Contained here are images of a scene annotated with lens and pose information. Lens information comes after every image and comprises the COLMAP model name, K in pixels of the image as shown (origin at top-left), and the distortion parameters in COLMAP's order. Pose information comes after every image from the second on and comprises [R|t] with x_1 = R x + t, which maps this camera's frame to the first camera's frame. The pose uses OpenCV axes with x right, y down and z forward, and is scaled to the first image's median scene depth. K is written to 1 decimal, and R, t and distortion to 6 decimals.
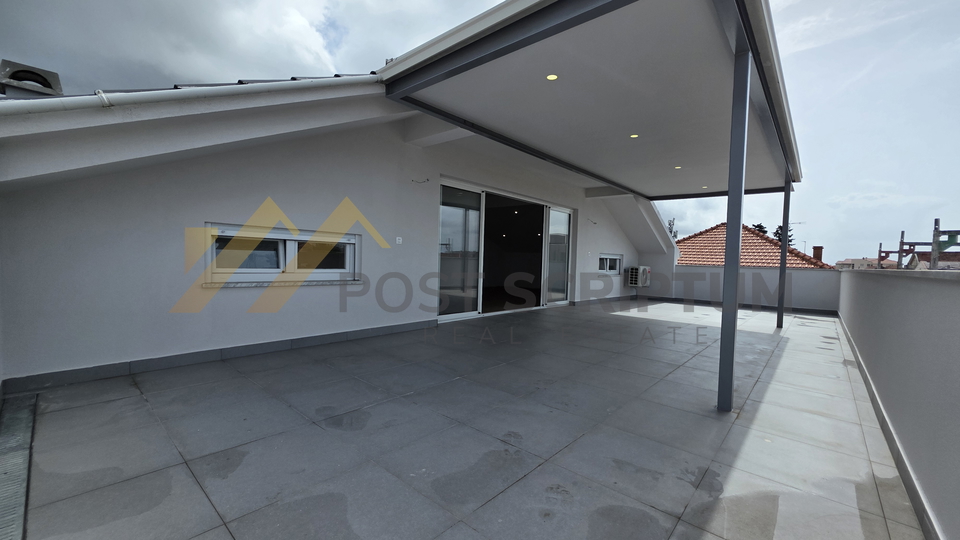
lens RADIAL K [[383.6, 0, 481.7], [0, 383.6, 272.5], [0, 0, 1]] dist [-0.000041, 0.000032]
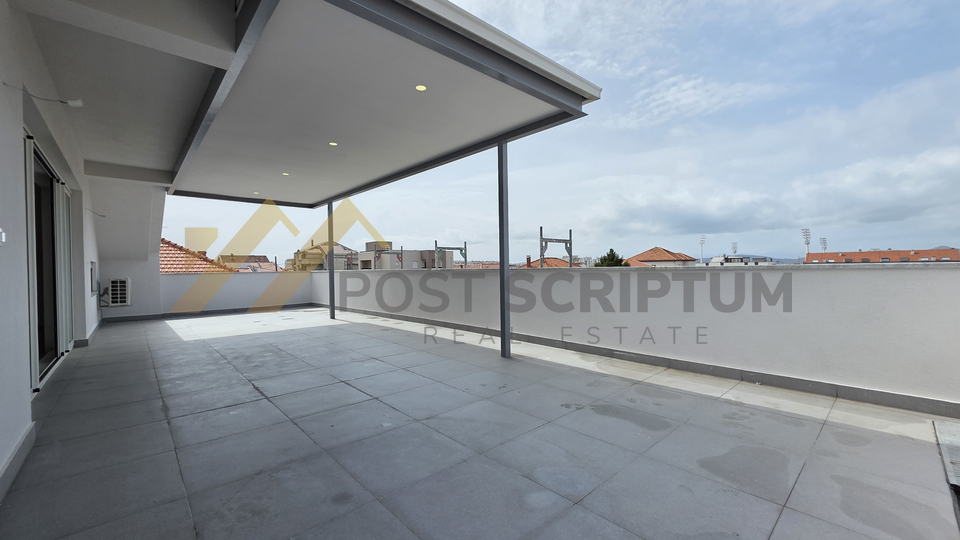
lens RADIAL K [[383.6, 0, 481.7], [0, 383.6, 272.5], [0, 0, 1]] dist [-0.000041, 0.000032]
pose [[0.104508, -0.045330, 0.993490, -1.375468], [0.054926, 0.997699, 0.039745, -0.102209], [-0.993006, 0.050415, 0.106758, 1.278198]]
